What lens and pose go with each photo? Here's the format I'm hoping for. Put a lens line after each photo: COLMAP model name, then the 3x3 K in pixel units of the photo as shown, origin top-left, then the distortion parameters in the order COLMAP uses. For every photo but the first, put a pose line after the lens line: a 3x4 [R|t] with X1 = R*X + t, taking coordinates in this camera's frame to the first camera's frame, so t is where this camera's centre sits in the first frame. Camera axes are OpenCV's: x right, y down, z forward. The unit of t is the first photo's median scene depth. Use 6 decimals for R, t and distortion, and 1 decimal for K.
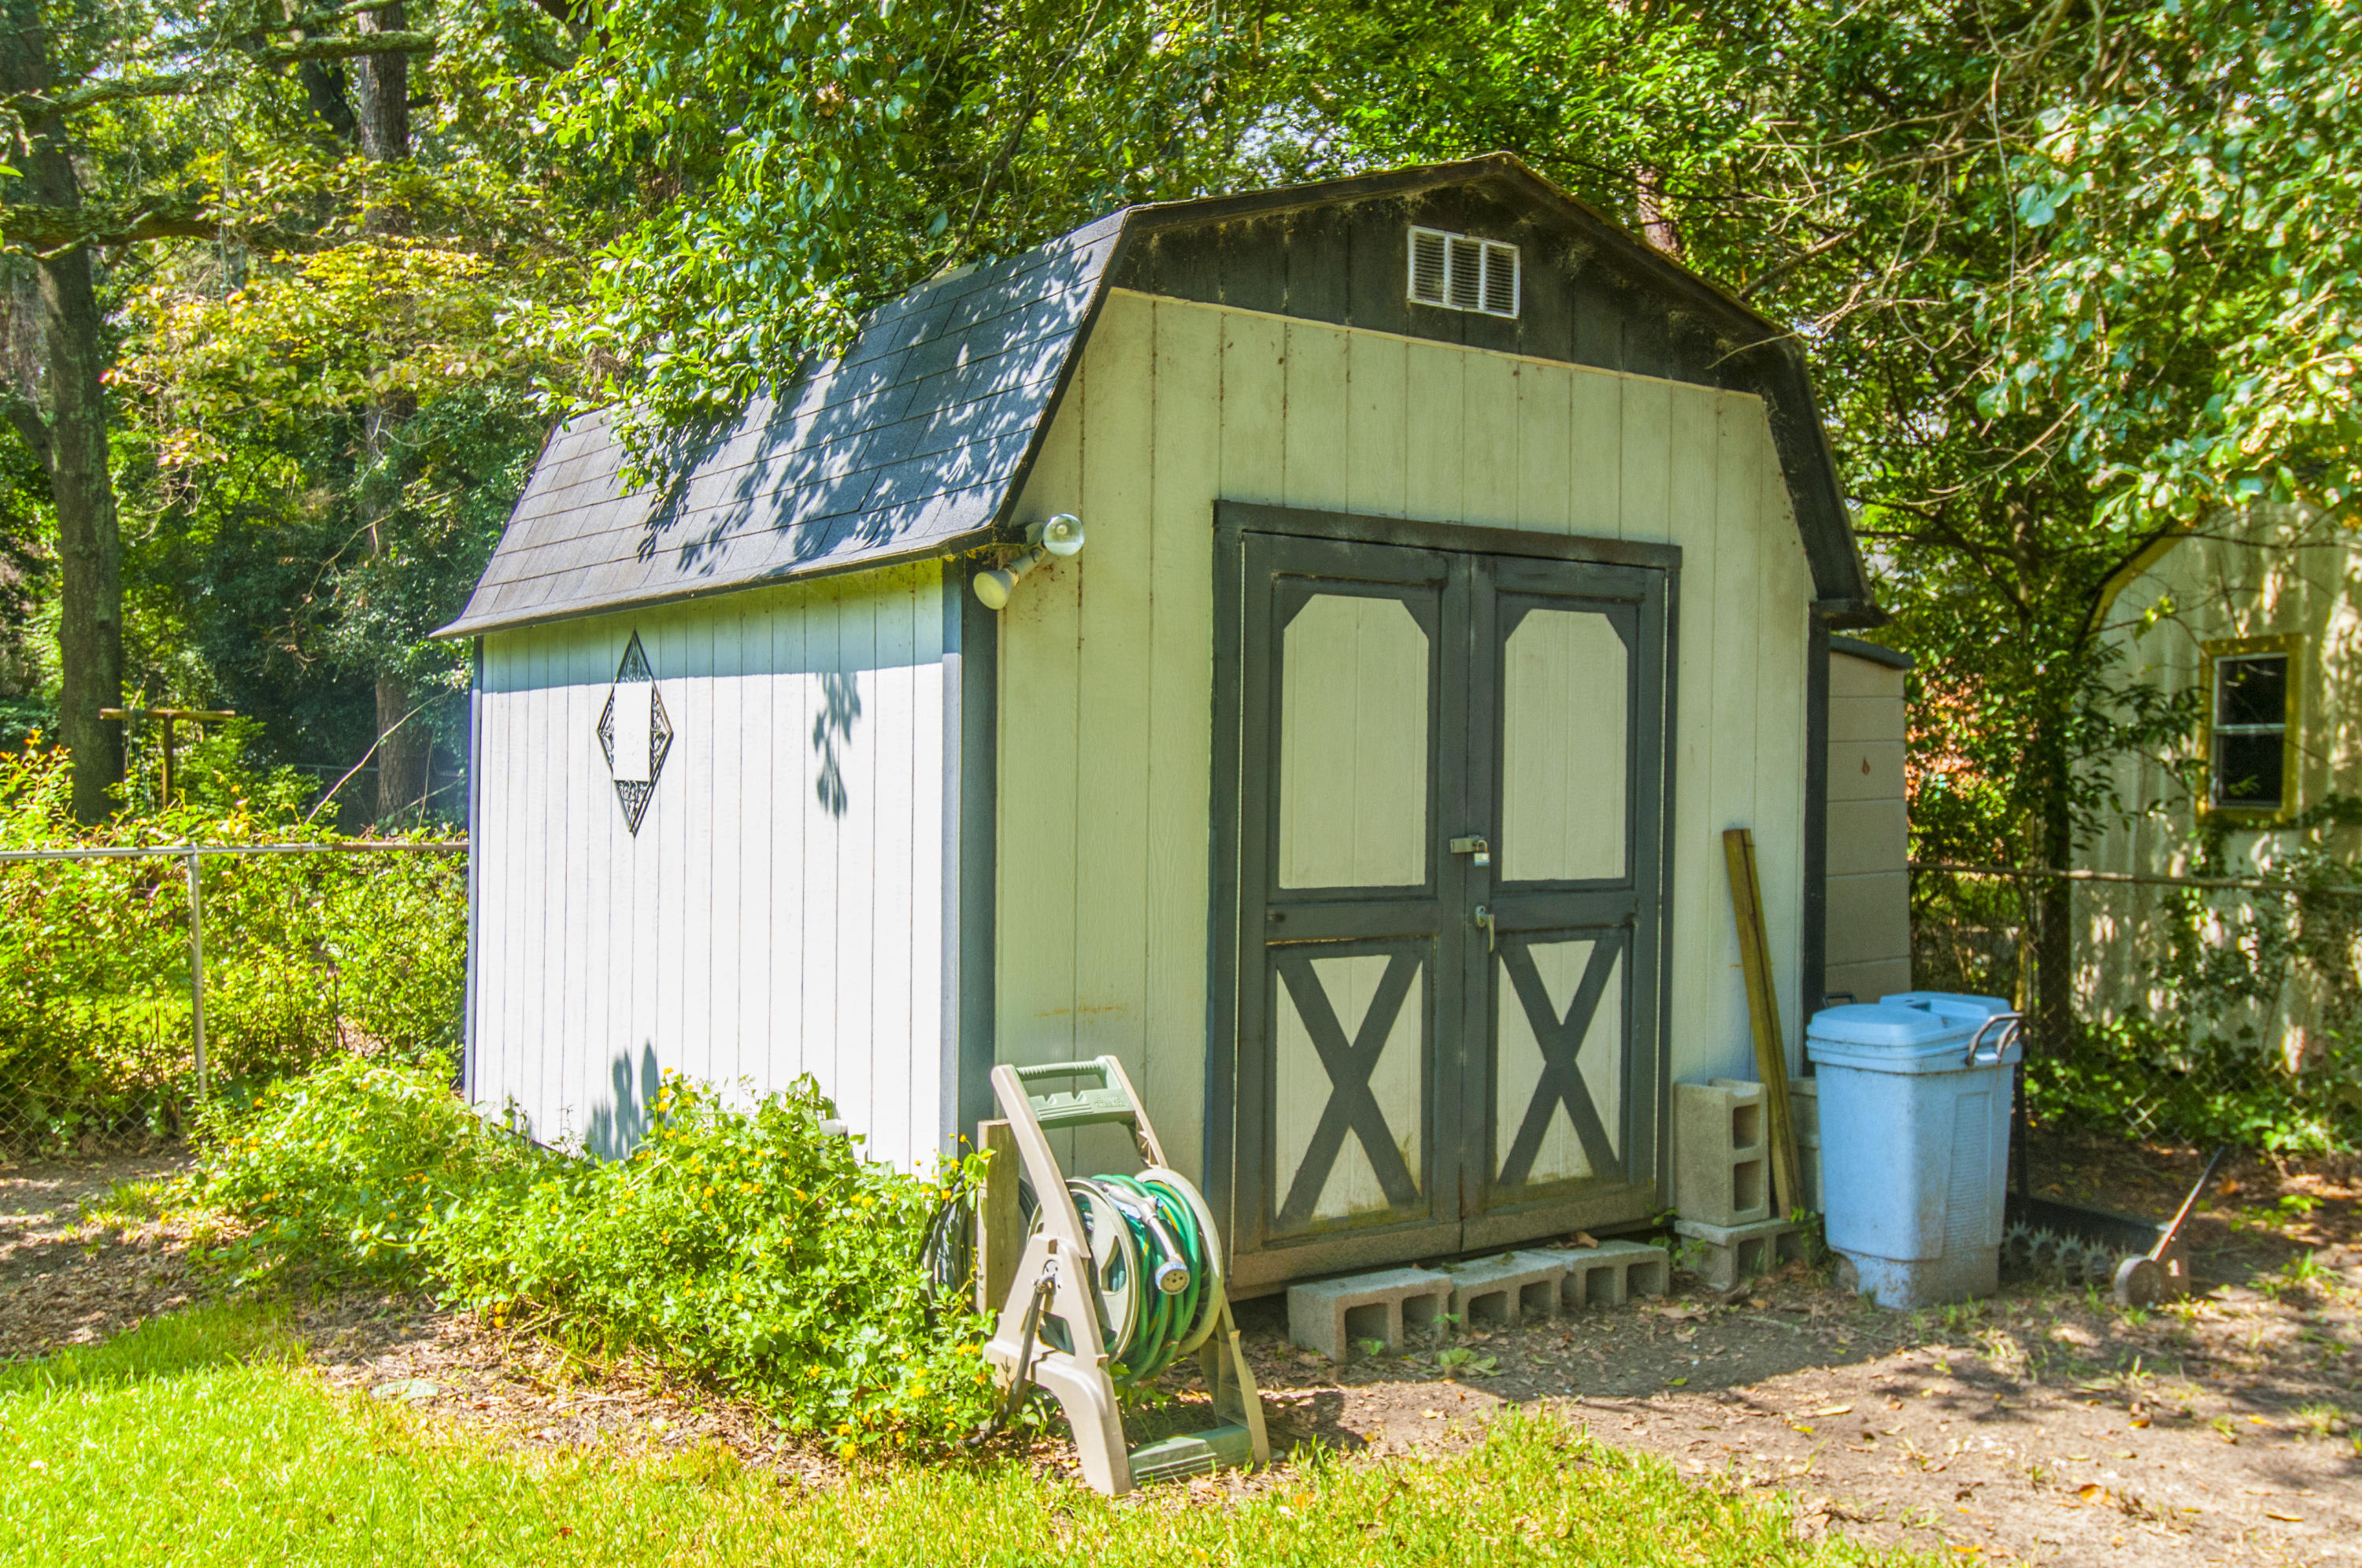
lens RADIAL K [[2197.4, 0, 1181.0], [0, 2197.4, 784.0], [0, 0, 1]] dist [0.002096, 0.001348]
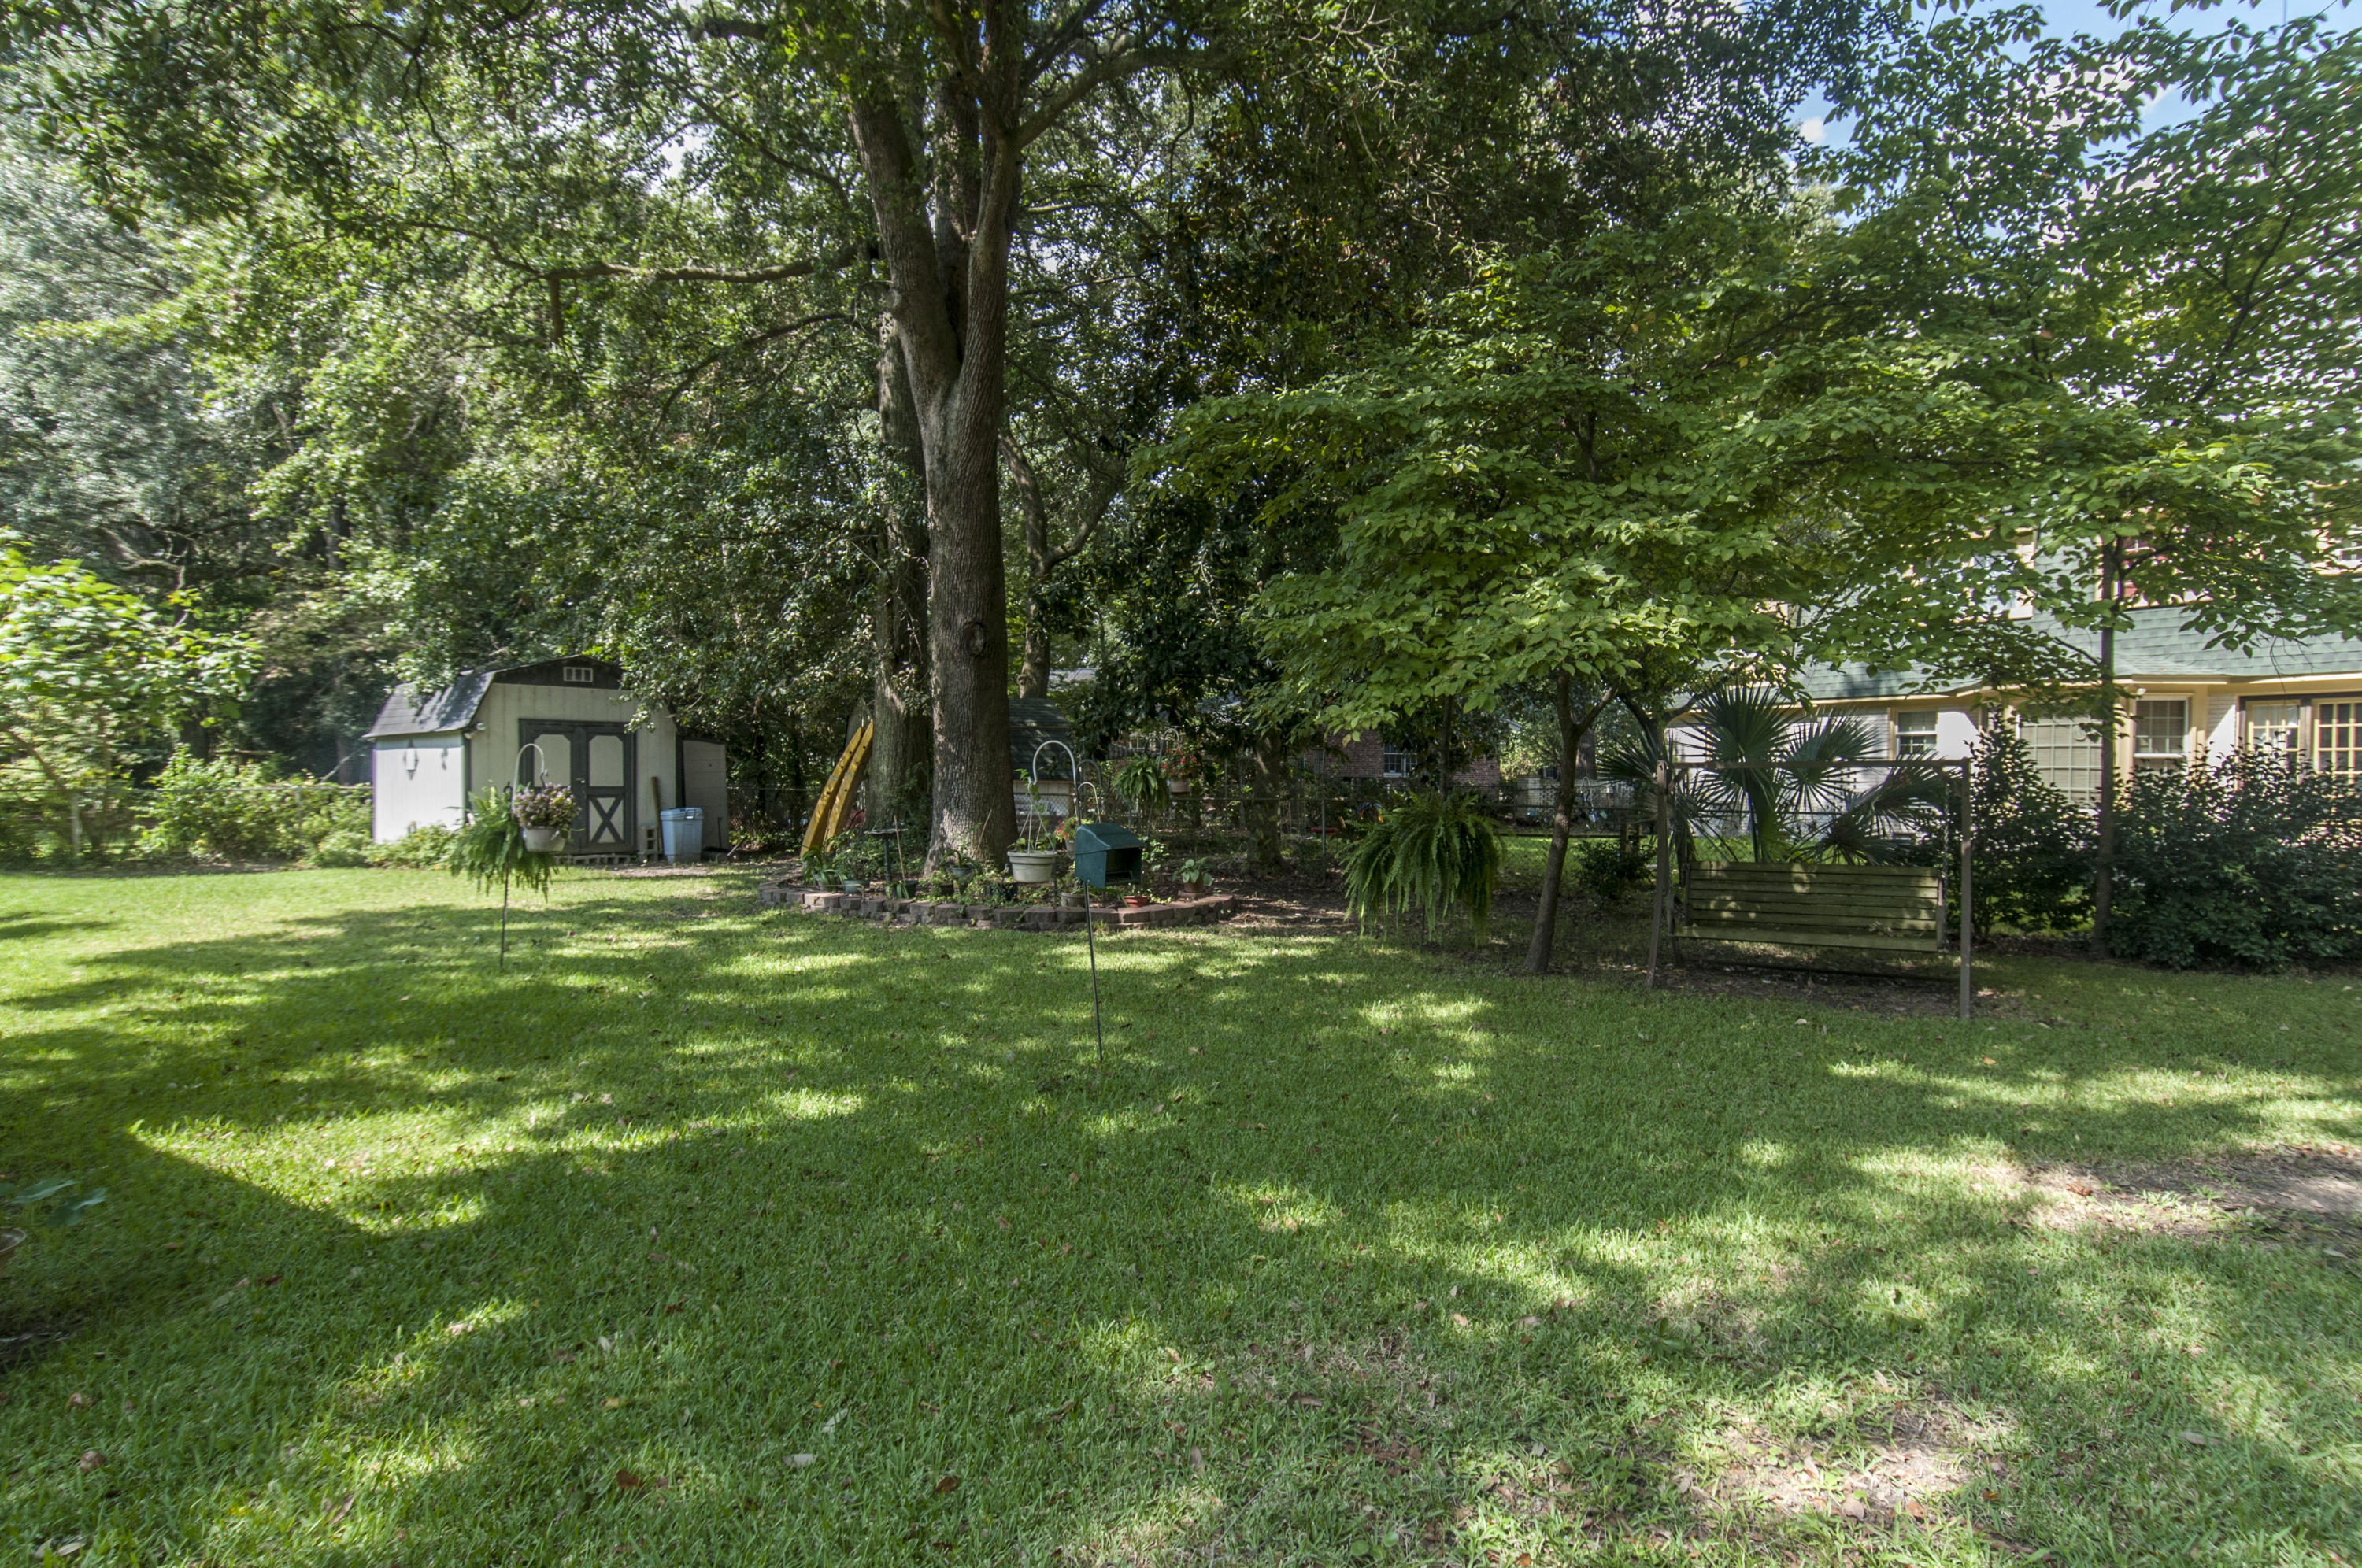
lens RADIAL K [[1215.8, 0, 1201.1], [0, 1215.8, 787.9], [0, 0, 1]] dist [0.012166, -0.013525]
pose [[0.963906, -0.014263, 0.265860, 0.798359], [0.013002, 0.999894, 0.006502, 0.048632], [-0.265925, -0.002811, 0.963990, -2.291329]]
